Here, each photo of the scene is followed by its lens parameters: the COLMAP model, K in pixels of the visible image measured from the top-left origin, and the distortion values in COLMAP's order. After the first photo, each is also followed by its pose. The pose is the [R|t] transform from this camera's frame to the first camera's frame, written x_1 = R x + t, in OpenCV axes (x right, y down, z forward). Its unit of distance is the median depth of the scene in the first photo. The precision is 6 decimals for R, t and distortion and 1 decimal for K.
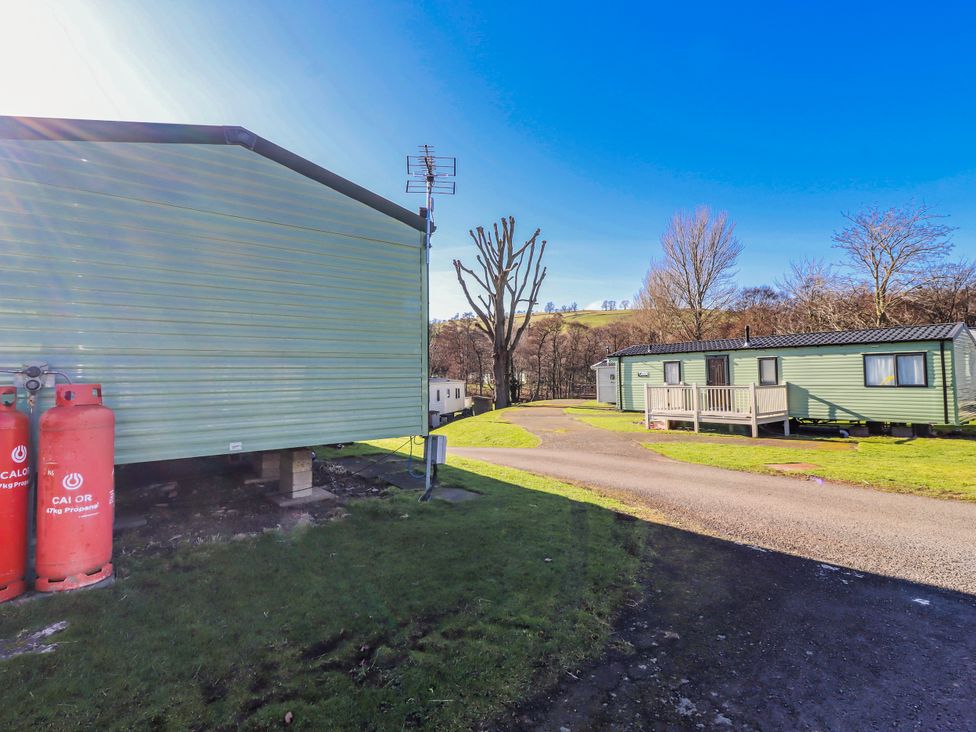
lens RADIAL K [[508.0, 0, 497.3], [0, 508.0, 346.8], [0, 0, 1]] dist [0.006286, -0.001395]
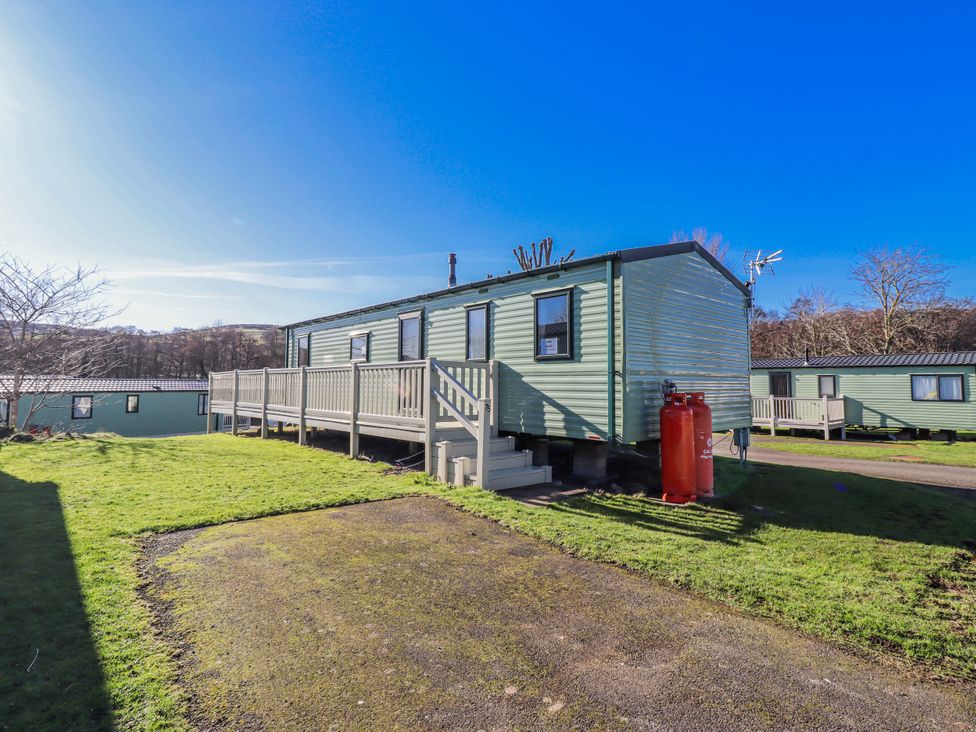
lens RADIAL K [[508.0, 0, 497.3], [0, 508.0, 346.8], [0, 0, 1]] dist [0.006286, -0.001395]
pose [[0.997851, 0.022992, 0.061357, -0.347359], [-0.022142, 0.999650, -0.014503, -0.012086], [-0.061669, 0.013113, 0.998010, -0.176426]]
